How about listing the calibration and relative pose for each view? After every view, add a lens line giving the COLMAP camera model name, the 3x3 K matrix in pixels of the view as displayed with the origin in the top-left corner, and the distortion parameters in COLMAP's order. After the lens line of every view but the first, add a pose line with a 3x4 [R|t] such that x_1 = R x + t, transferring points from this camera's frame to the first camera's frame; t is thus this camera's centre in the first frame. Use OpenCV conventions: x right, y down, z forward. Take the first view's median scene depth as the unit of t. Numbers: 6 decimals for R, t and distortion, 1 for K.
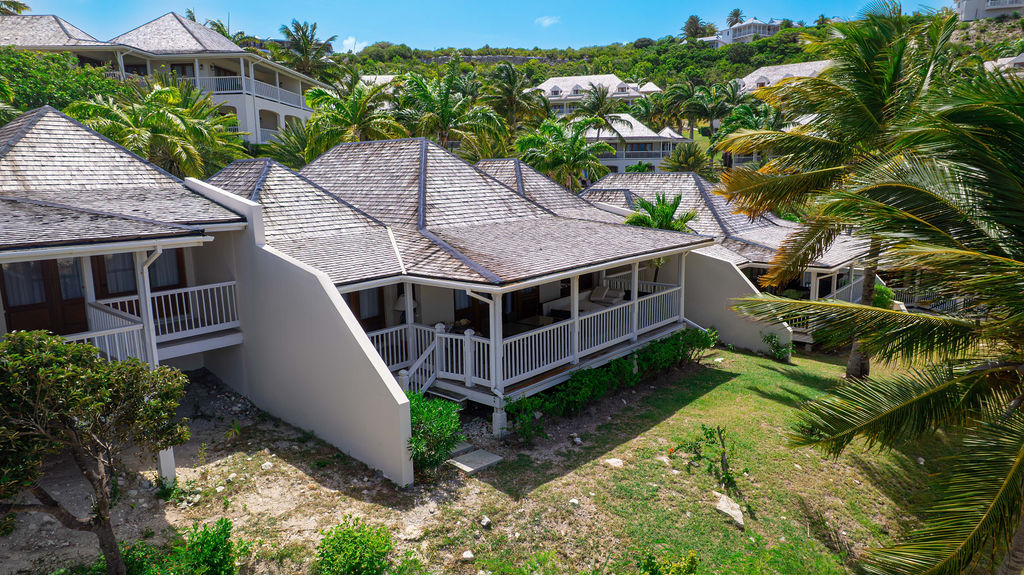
lens RADIAL K [[647.1, 0, 512.0], [0, 647.1, 287.5], [0, 0, 1]] dist [-0.074666, 0.069679]
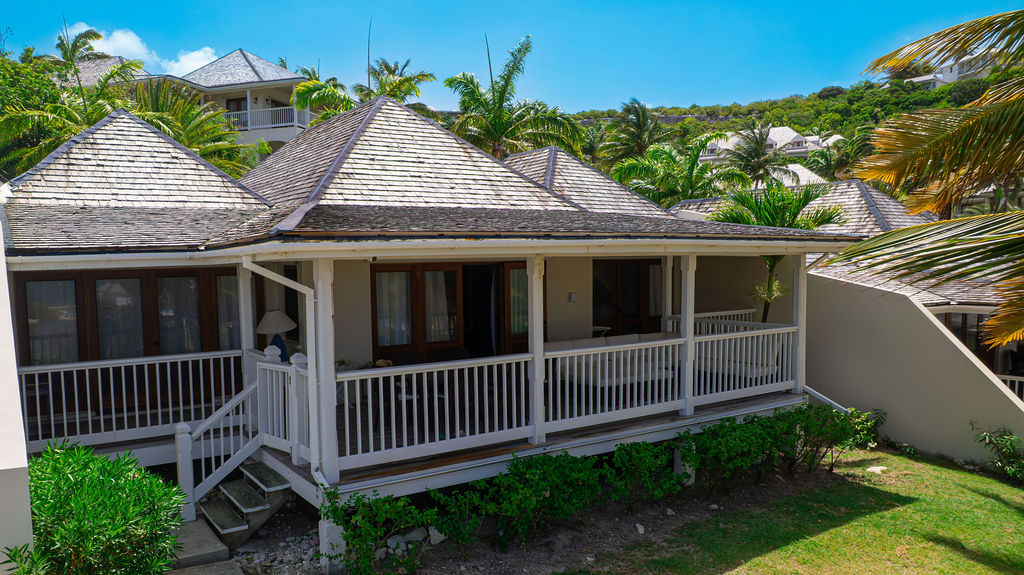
lens RADIAL K [[733.3, 0, 446.0], [0, 733.3, 318.7], [0, 0, 1]] dist [-0.110825, 0.105587]
pose [[0.956426, 0.025437, -0.290865, 0.142450], [-0.050961, 0.995450, -0.080516, 0.051311], [0.287493, 0.091830, 0.953370, 0.309228]]
